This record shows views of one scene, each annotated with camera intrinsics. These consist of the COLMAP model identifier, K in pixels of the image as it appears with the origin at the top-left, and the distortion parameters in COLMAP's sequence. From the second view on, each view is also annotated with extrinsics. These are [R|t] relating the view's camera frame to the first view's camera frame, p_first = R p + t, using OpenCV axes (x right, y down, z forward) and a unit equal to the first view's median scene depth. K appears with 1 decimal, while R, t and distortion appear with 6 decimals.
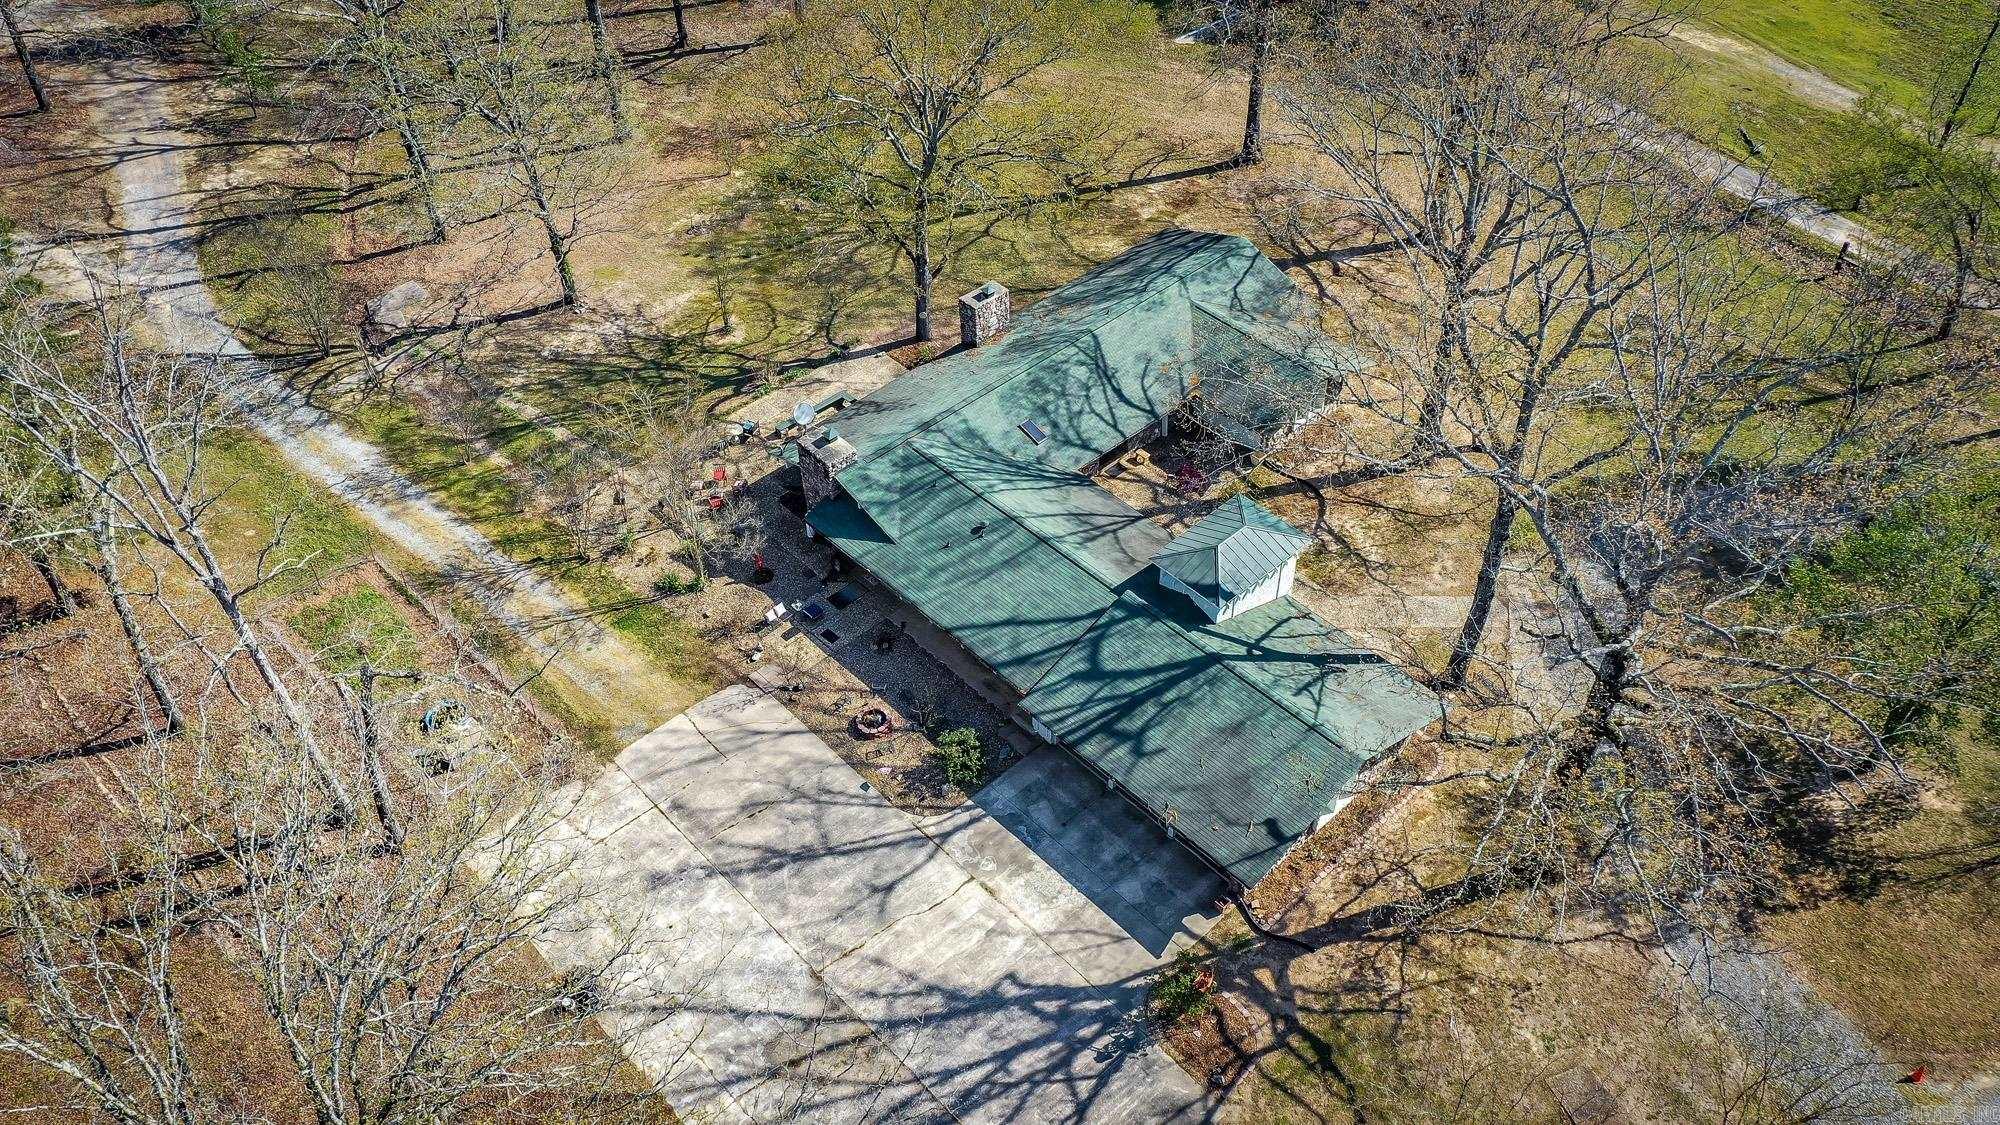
lens RADIAL K [[1591.8, 0, 1012.1], [0, 1591.8, 568.6], [0, 0, 1]] dist [0.035619, -0.002384]
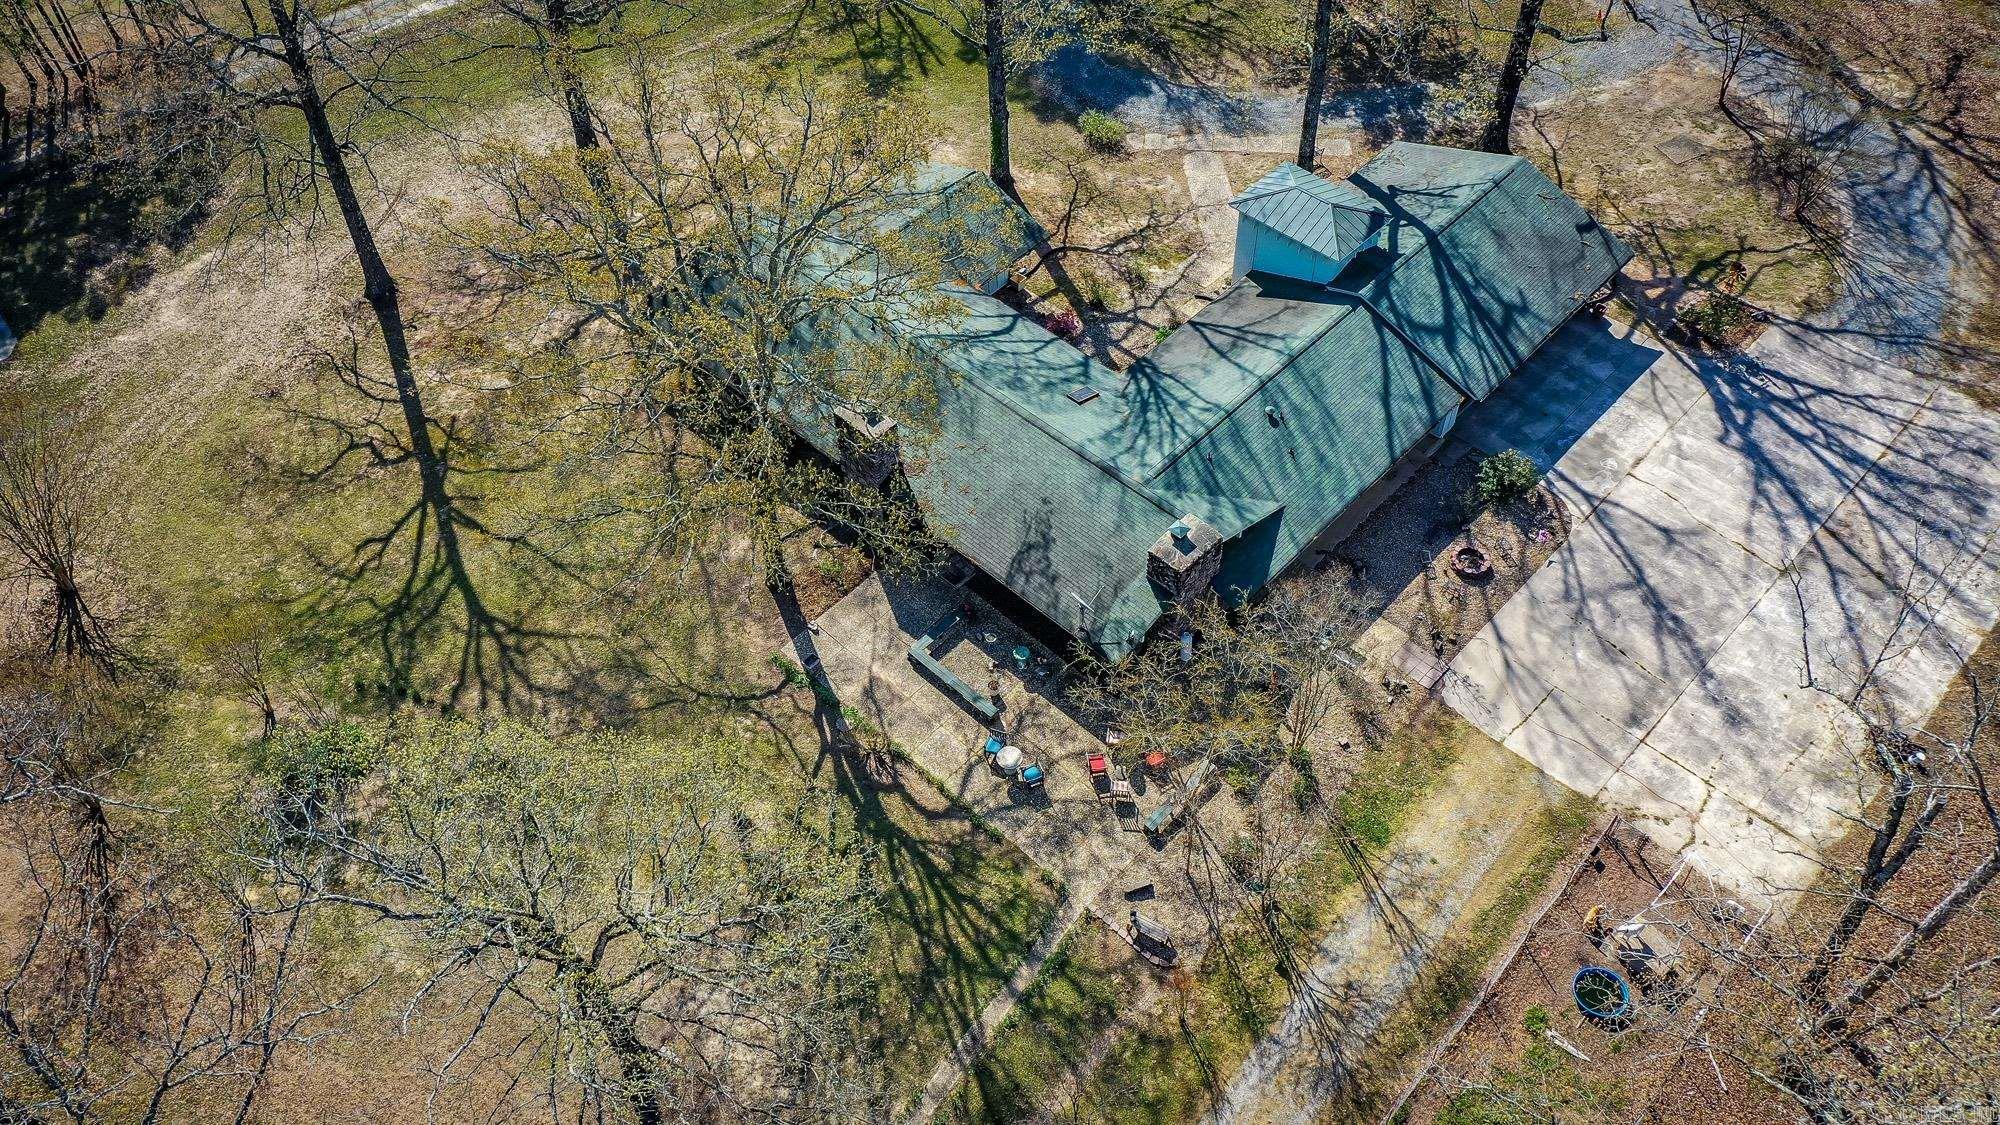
lens RADIAL K [[1591.8, 0, 1010.9], [0, 1591.8, 566.6], [0, 0, 1]] dist [0.035619, -0.002384]
pose [[-0.065281, -0.758781, 0.648067, -0.715478], [0.710466, 0.420699, 0.564136, -0.655232], [-0.700697, 0.497257, 0.511625, 0.750893]]
